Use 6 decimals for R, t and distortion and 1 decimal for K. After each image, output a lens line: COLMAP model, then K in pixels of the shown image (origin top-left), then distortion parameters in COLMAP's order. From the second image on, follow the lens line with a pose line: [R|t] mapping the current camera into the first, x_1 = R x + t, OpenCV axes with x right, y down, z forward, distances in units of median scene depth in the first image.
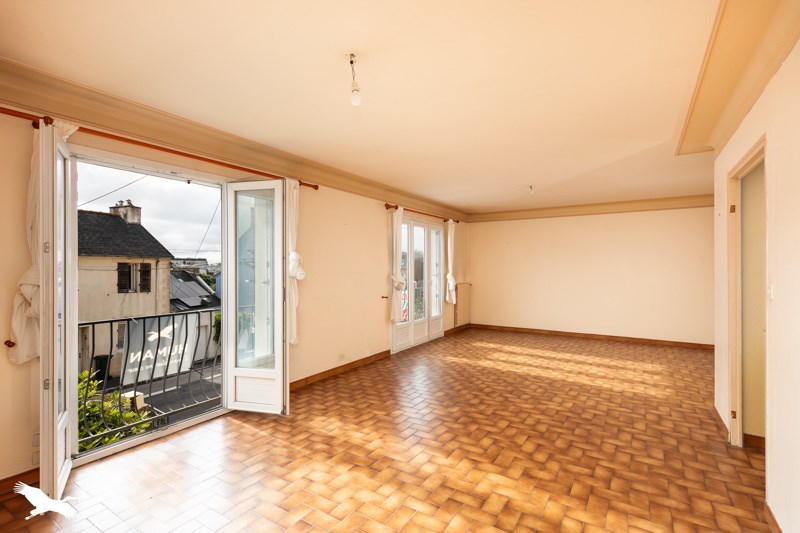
lens RADIAL K [[378.8, 0, 399.2], [0, 378.8, 265.4], [0, 0, 1]] dist [0.000235, 0.000300]
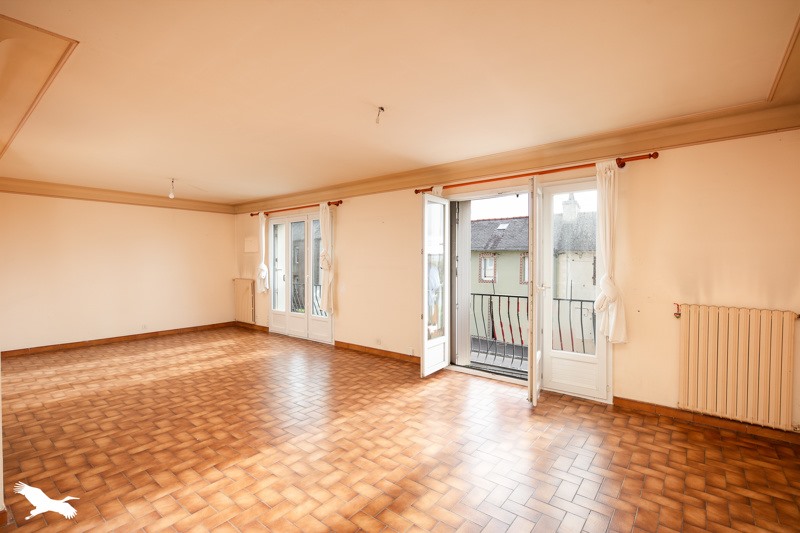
lens RADIAL K [[377.6, 0, 399.9], [0, 377.6, 266.2], [0, 0, 1]] dist [-0.002825, -0.001301]
pose [[-0.106793, 0.018303, -0.994113, 1.415155], [-0.000977, 0.999828, 0.018513, -0.001177], [0.994281, 0.002948, -0.106757, 1.766478]]
